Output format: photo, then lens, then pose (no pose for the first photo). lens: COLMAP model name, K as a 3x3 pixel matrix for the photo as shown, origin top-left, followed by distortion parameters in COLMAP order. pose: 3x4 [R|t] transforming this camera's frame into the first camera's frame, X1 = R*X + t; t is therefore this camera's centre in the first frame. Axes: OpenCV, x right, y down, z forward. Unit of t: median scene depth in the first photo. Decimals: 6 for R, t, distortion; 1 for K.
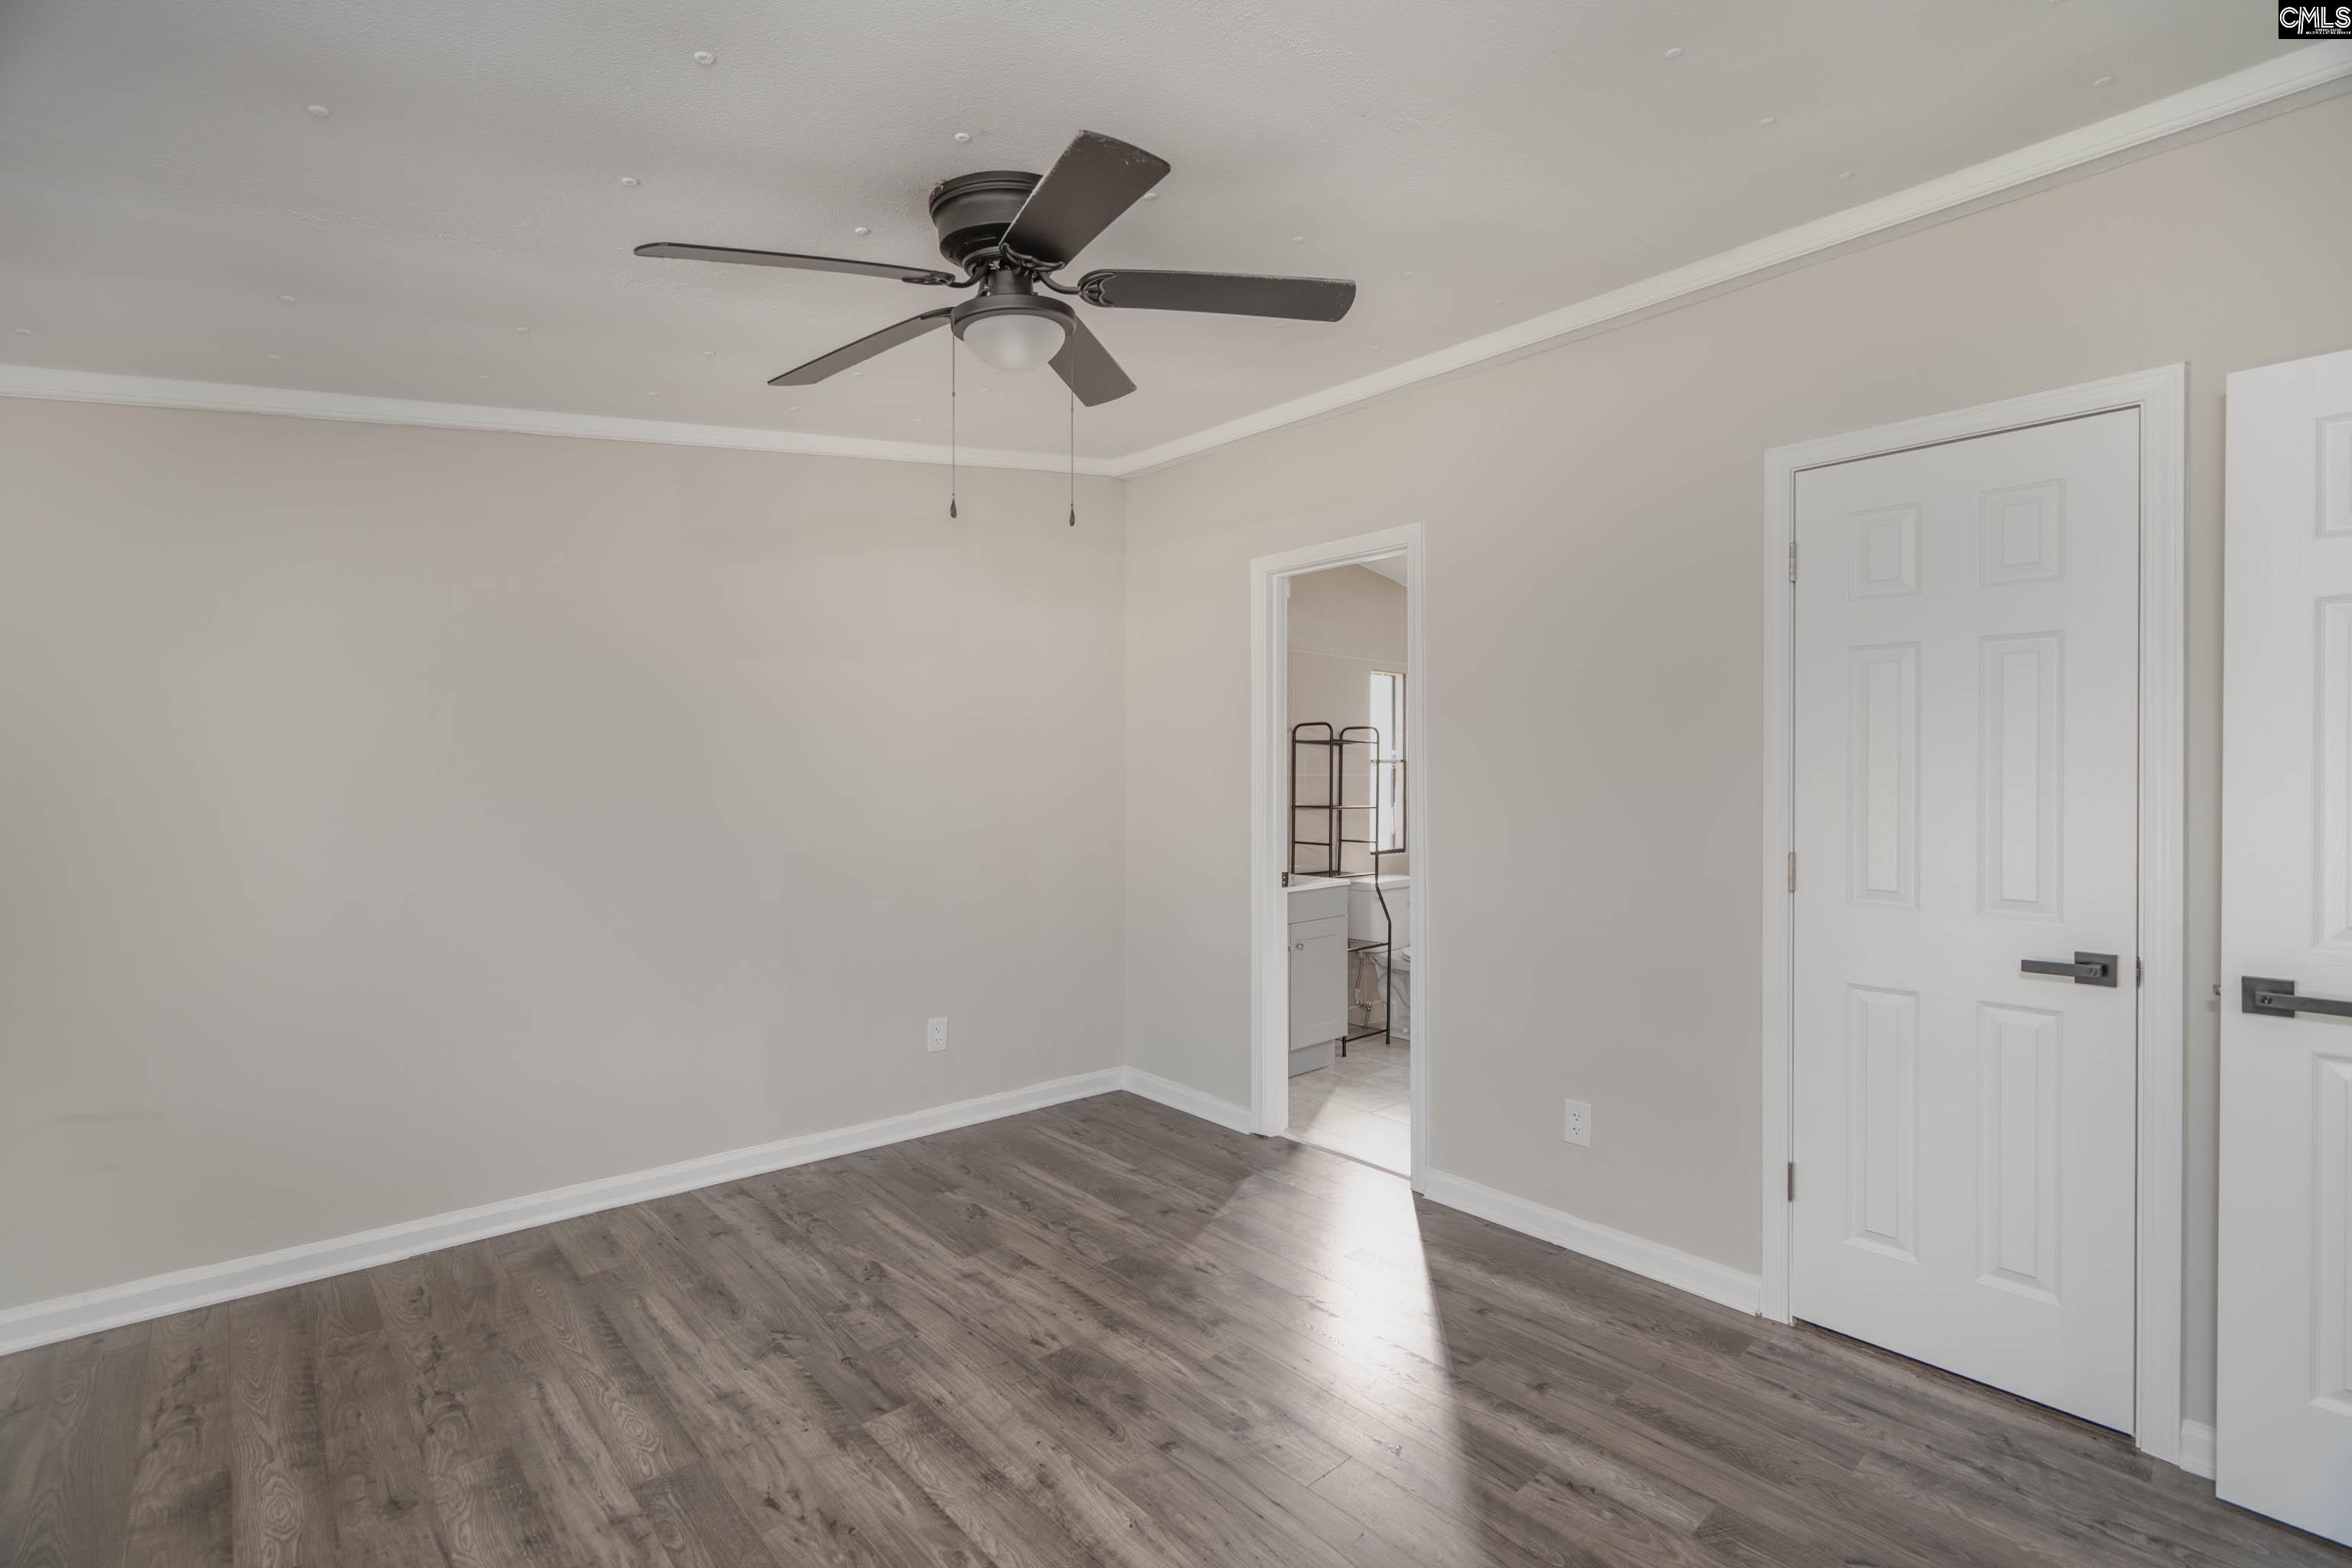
lens RADIAL K [[1040.7, 0, 1176.0], [0, 1040.7, 784.0], [0, 0, 1]] dist [-0.000598, 0.000241]
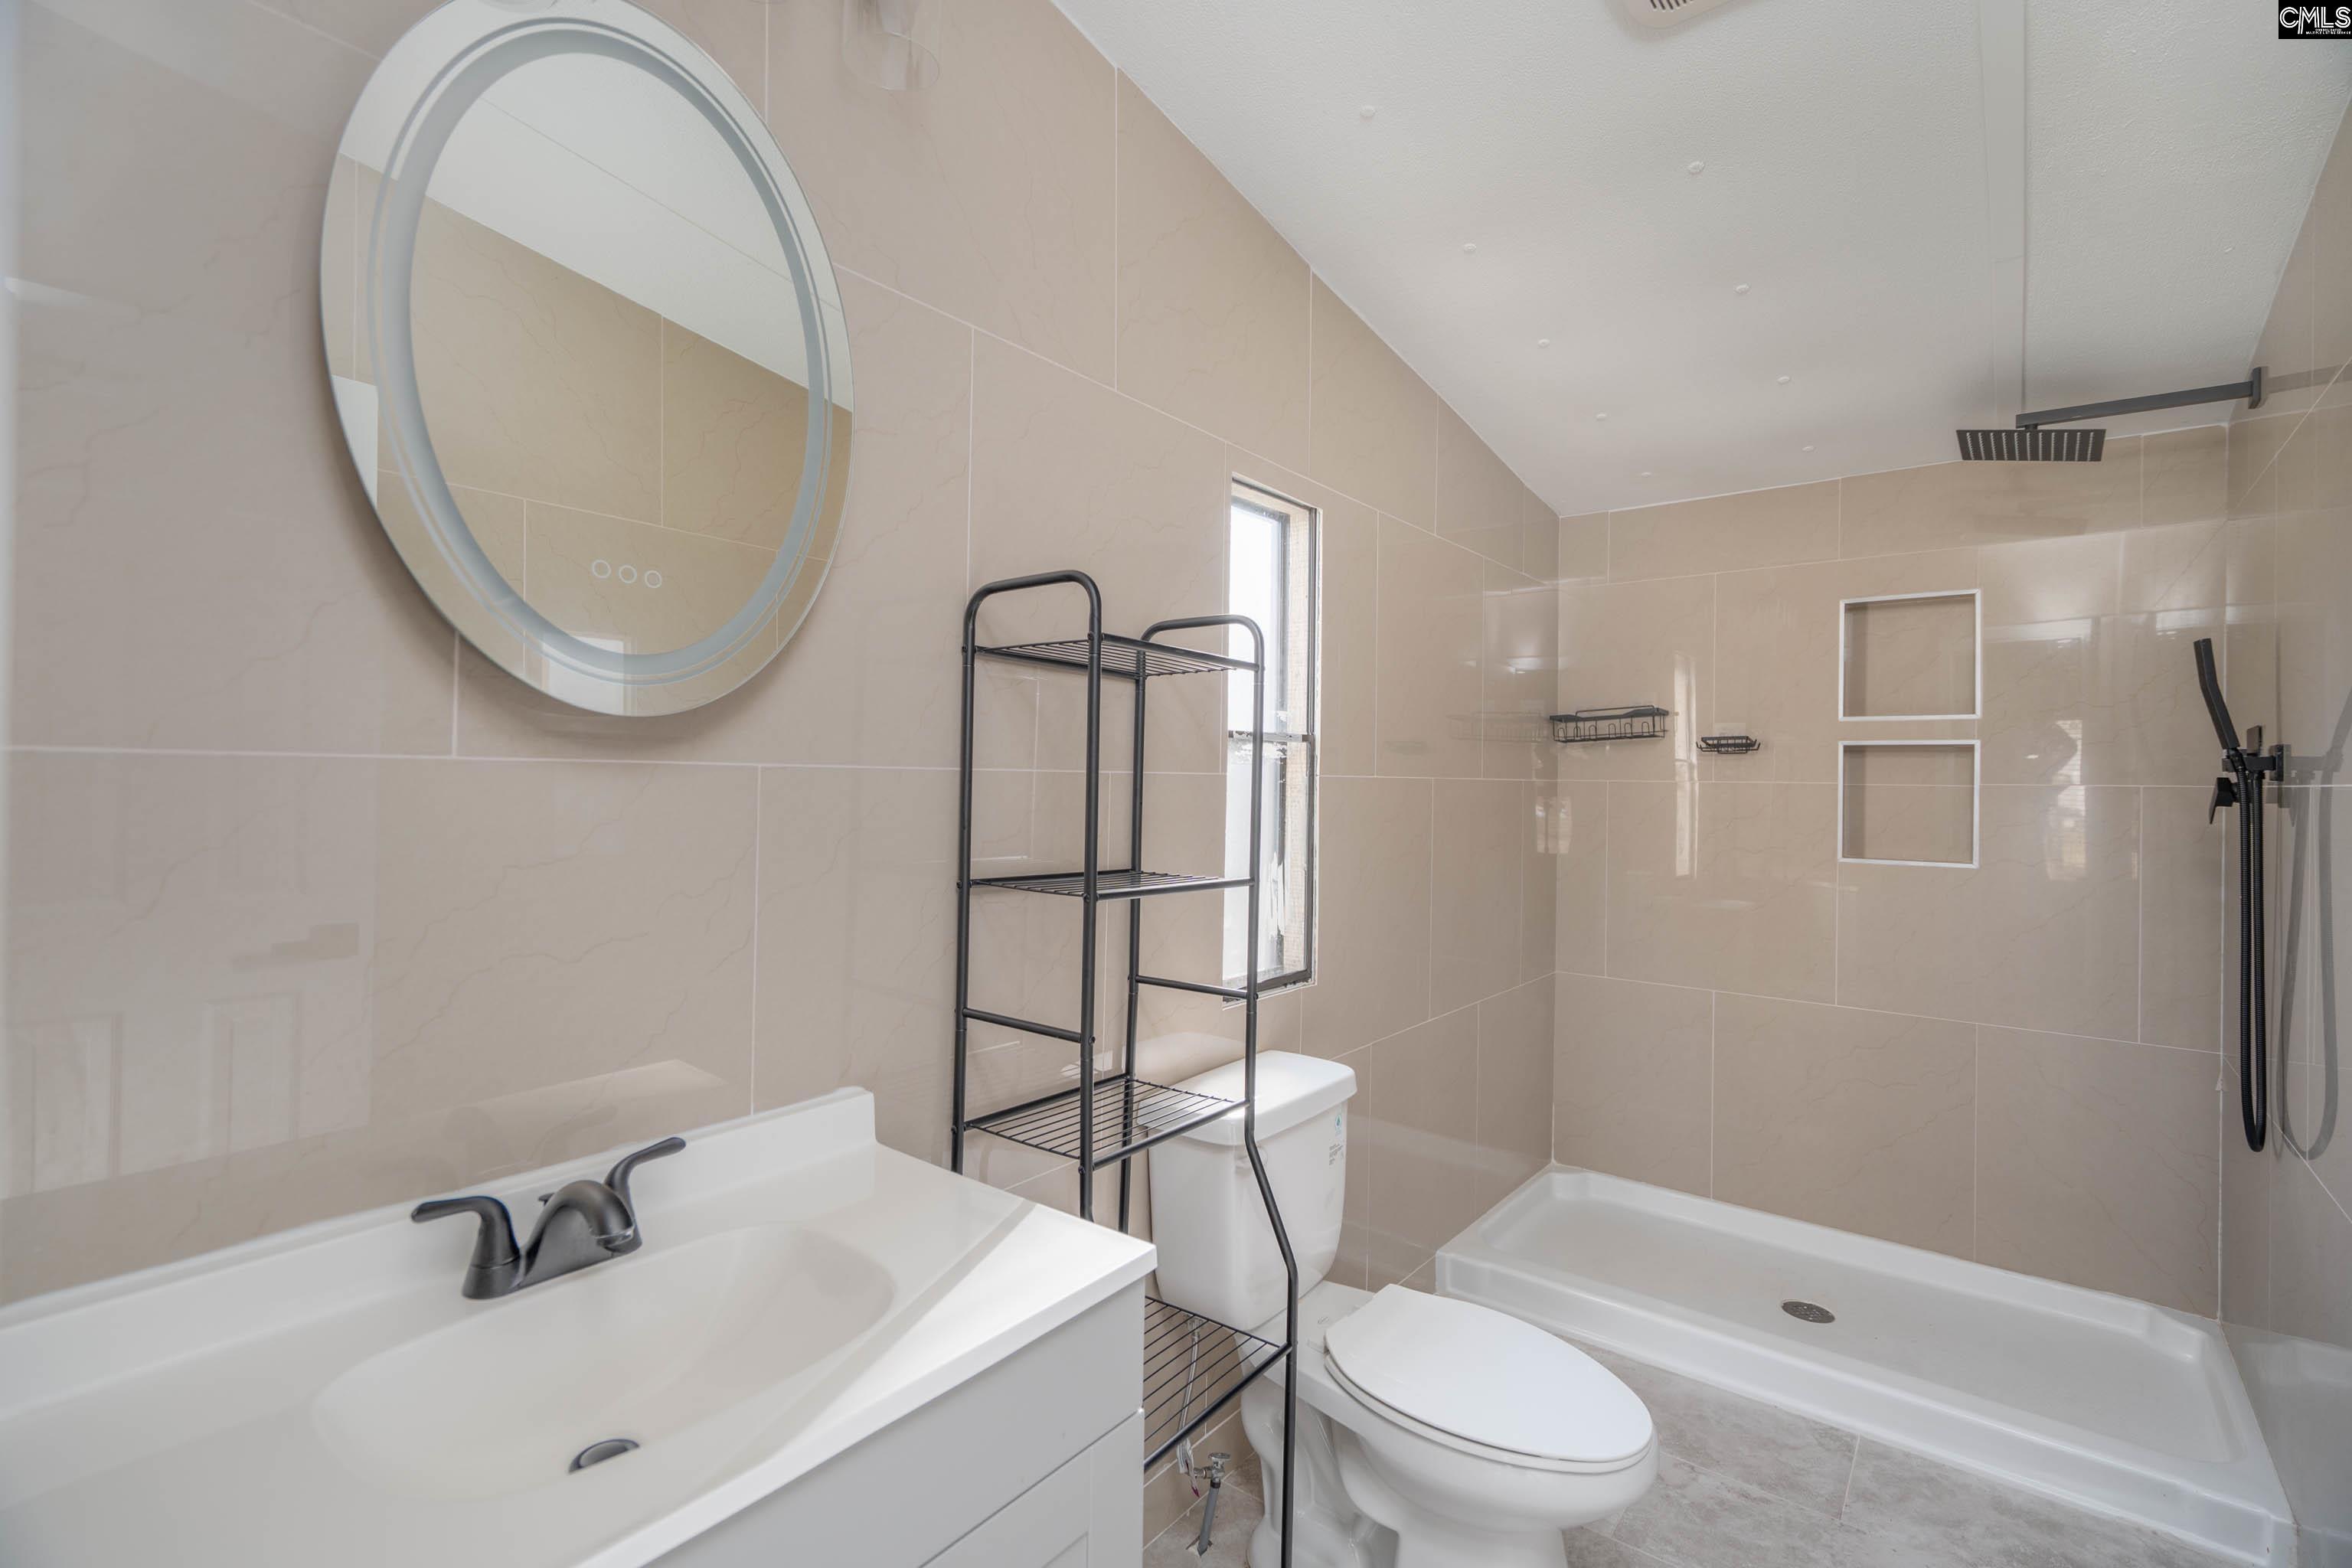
lens RADIAL K [[1040.7, 0, 1176.0], [0, 1040.7, 784.0], [0, 0, 1]] dist [-0.000598, 0.000241]
pose [[0.987009, 0.012107, 0.160206, 0.122533], [-0.011063, 0.999911, -0.007407, -0.003251], [-0.160282, 0.005538, 0.987056, 0.702474]]
